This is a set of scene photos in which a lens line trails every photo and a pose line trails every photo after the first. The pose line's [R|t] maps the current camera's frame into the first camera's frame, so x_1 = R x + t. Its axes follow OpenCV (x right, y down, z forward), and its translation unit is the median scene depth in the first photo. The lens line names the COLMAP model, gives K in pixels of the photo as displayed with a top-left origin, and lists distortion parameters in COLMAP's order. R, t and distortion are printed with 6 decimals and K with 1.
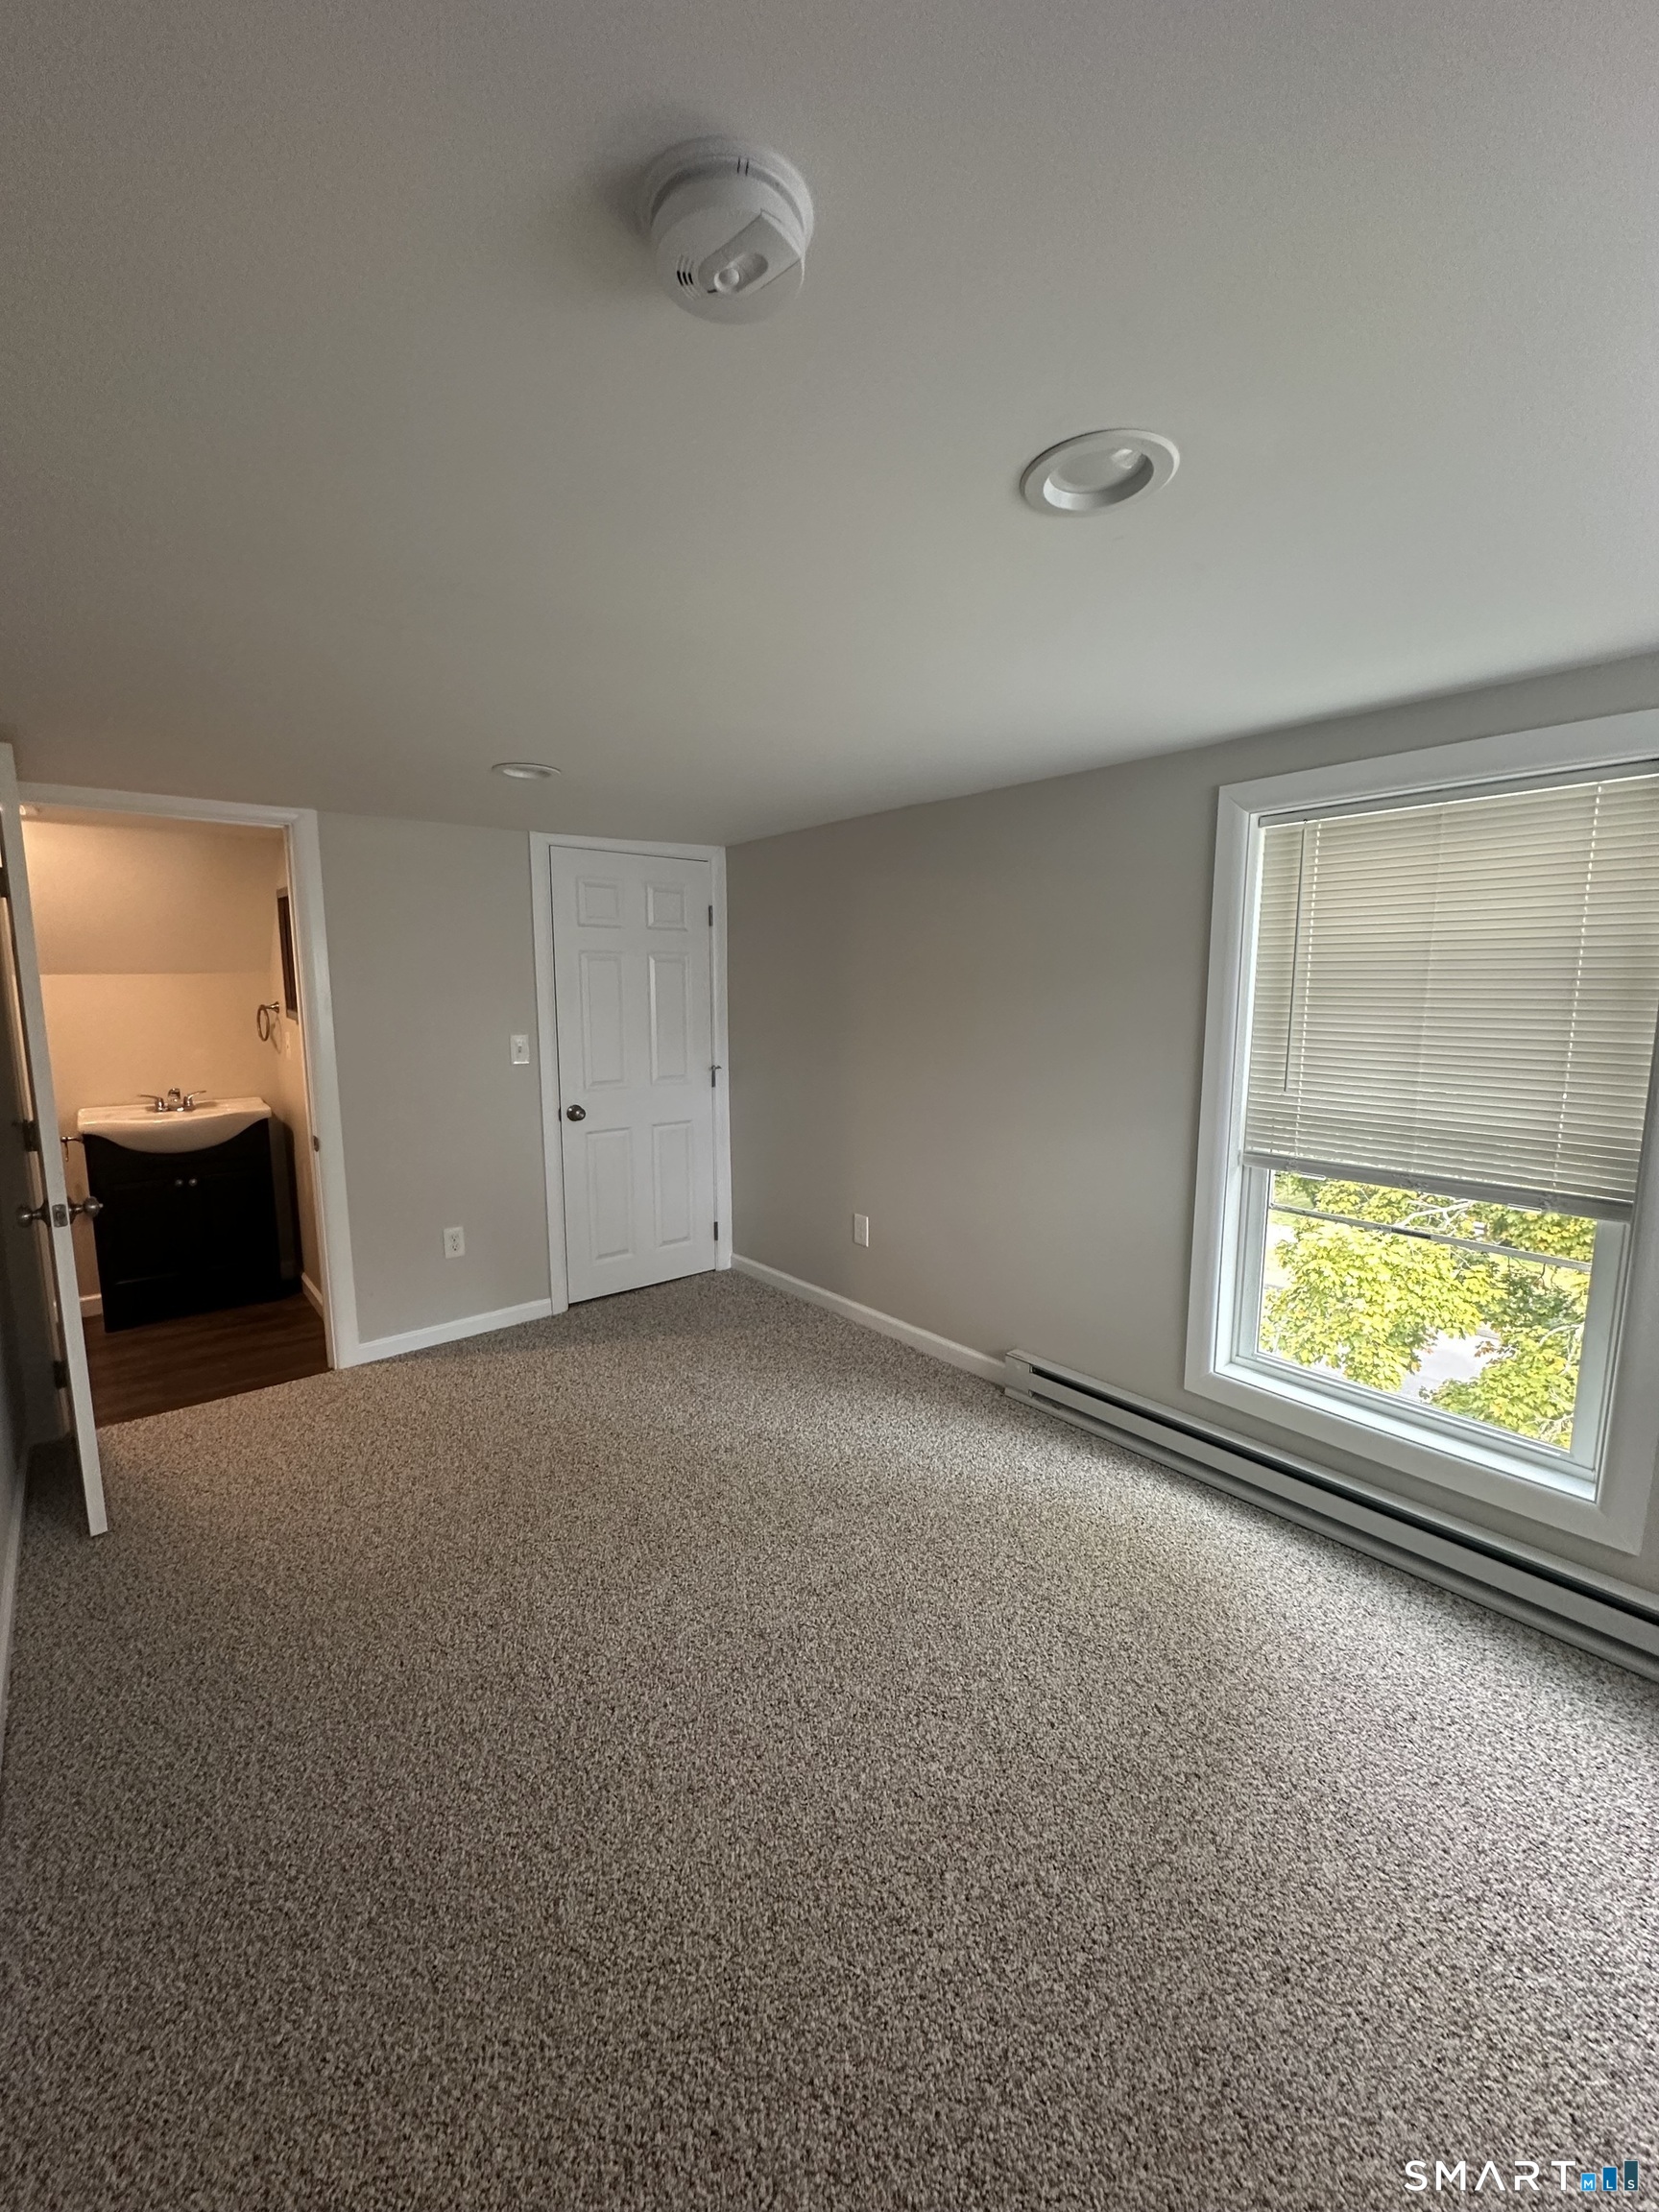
lens RADIAL K [[875.4, 0, 832.3], [0, 875.4, 1109.2], [0, 0, 1]] dist [-0.007156, 0.001296]
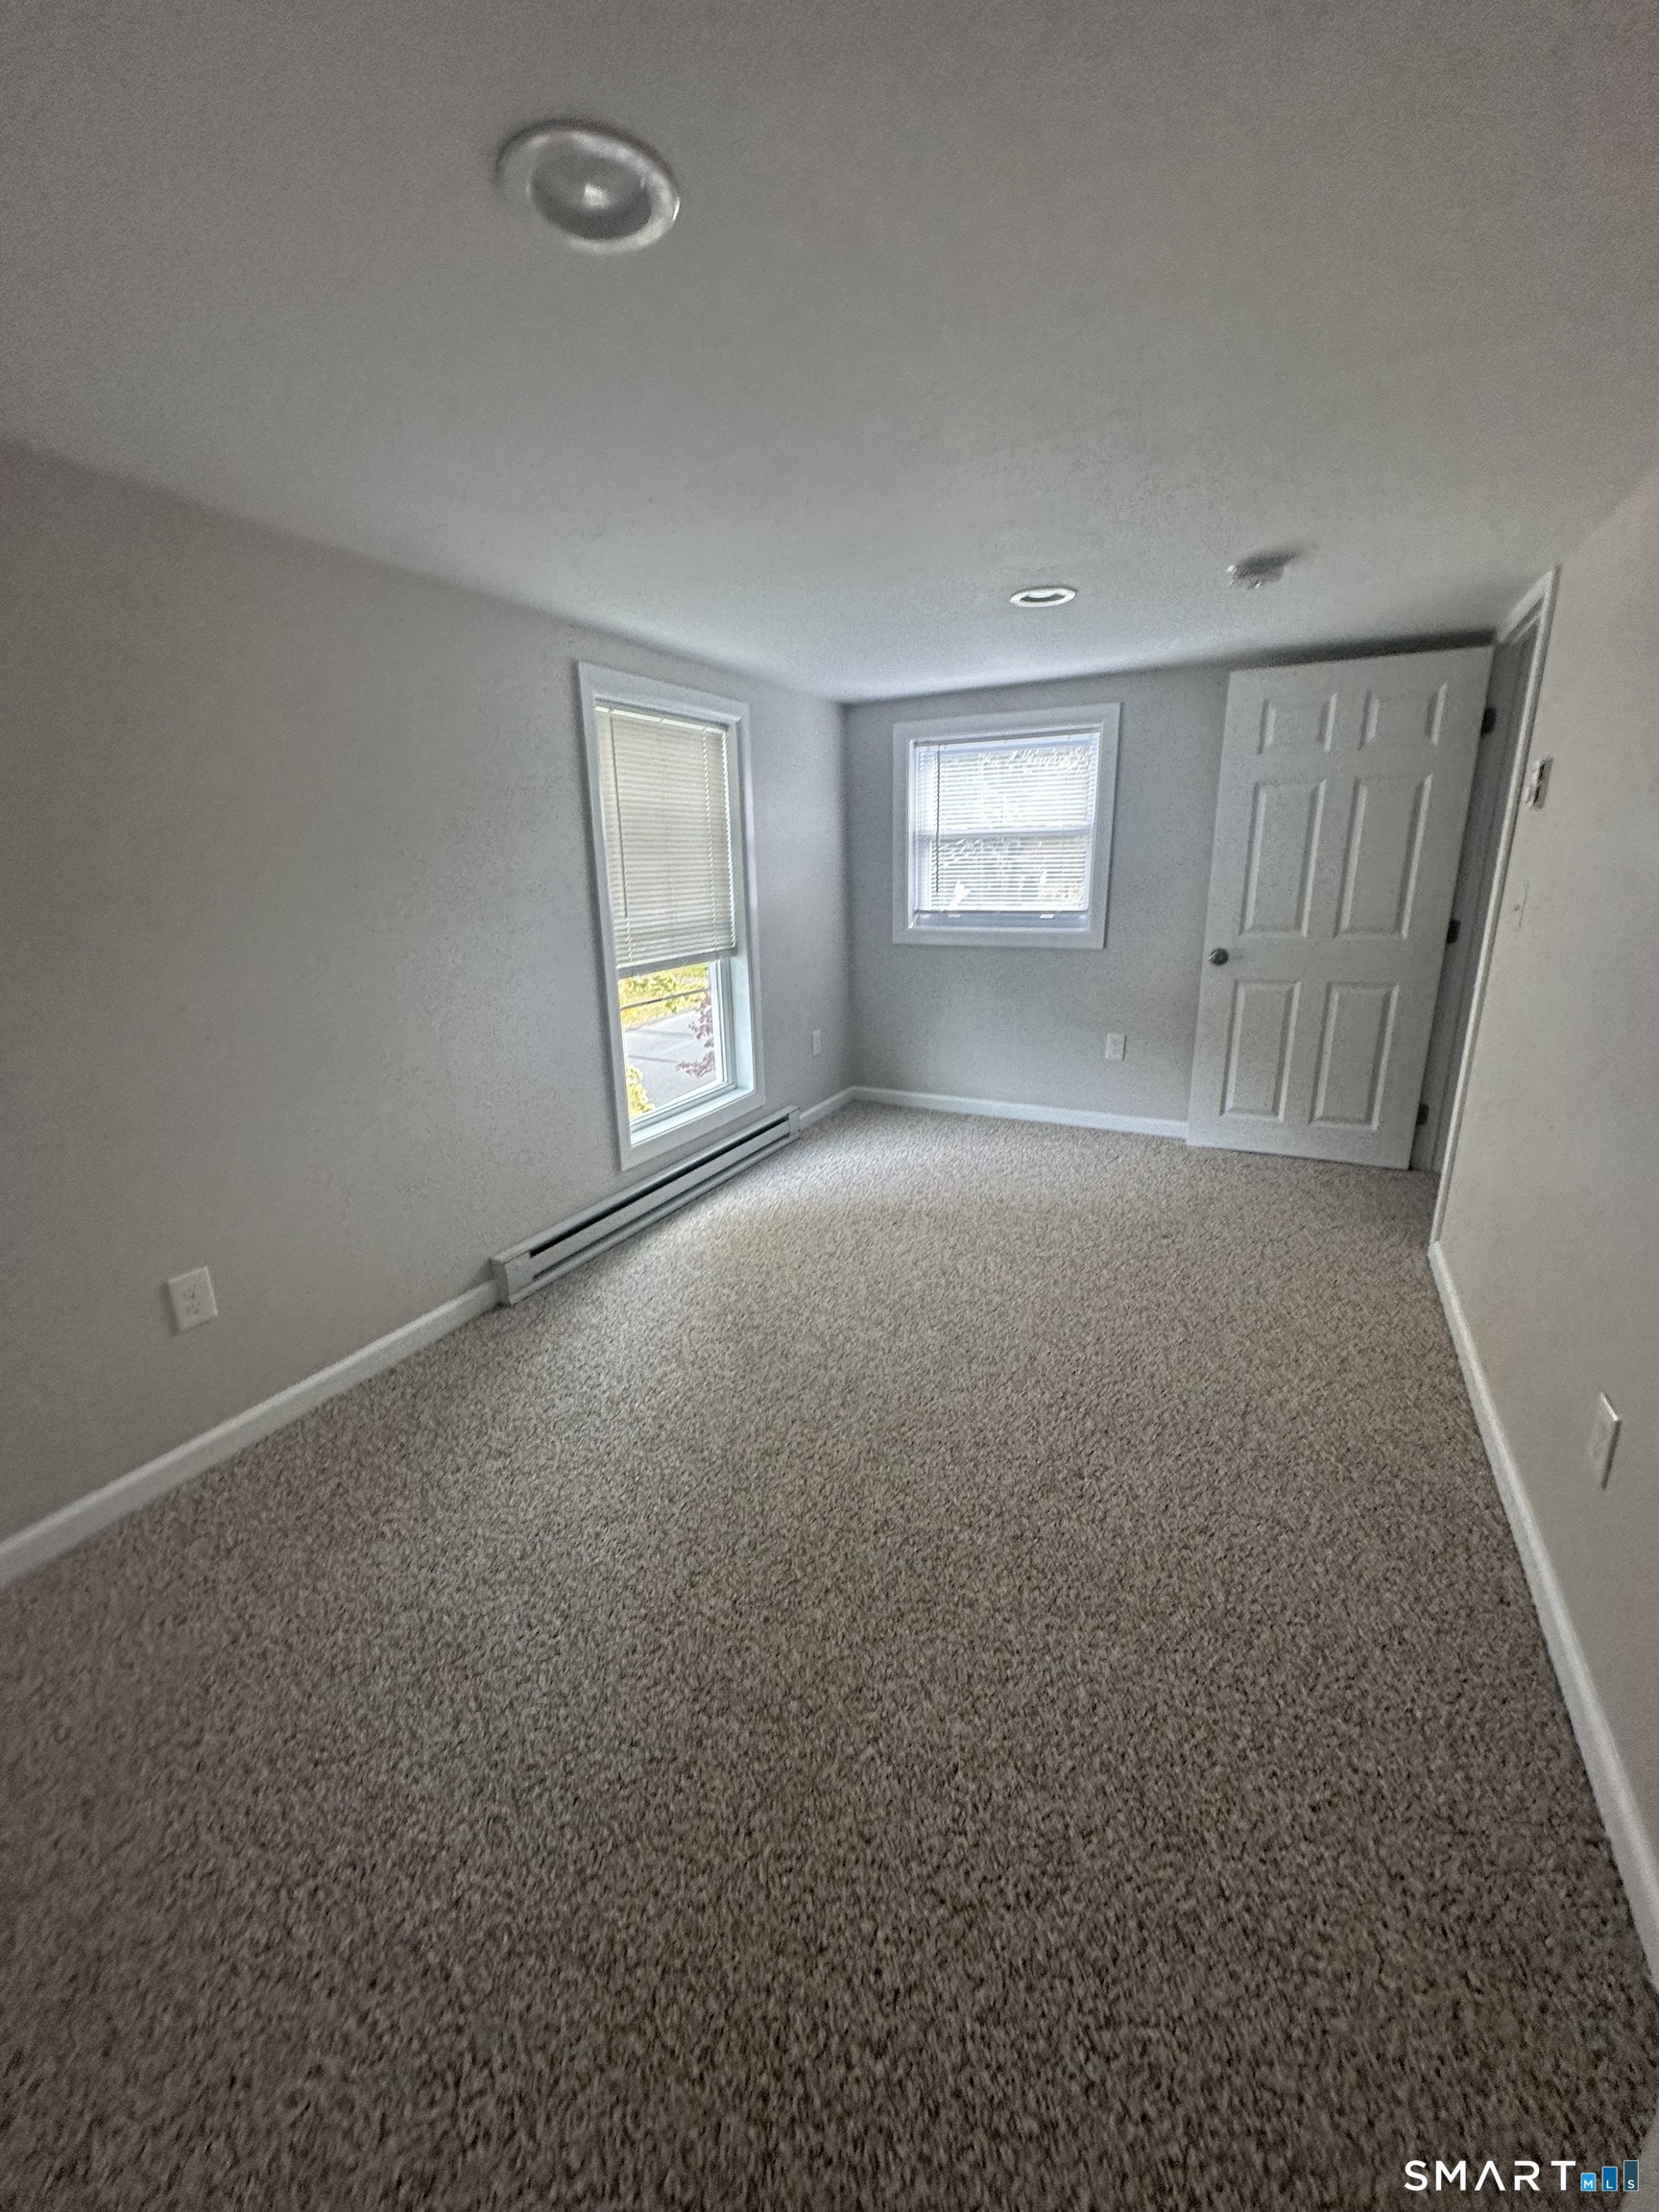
lens RADIAL K [[875.4, 0, 833.7], [0, 875.4, 1099.1], [0, 0, 1]] dist [-0.007156, 0.001296]
pose [[-0.383327, -0.237824, 0.892468, -0.802285], [0.152154, 0.936818, 0.314994, -0.122366], [-0.910994, 0.256539, -0.322922, 1.103526]]
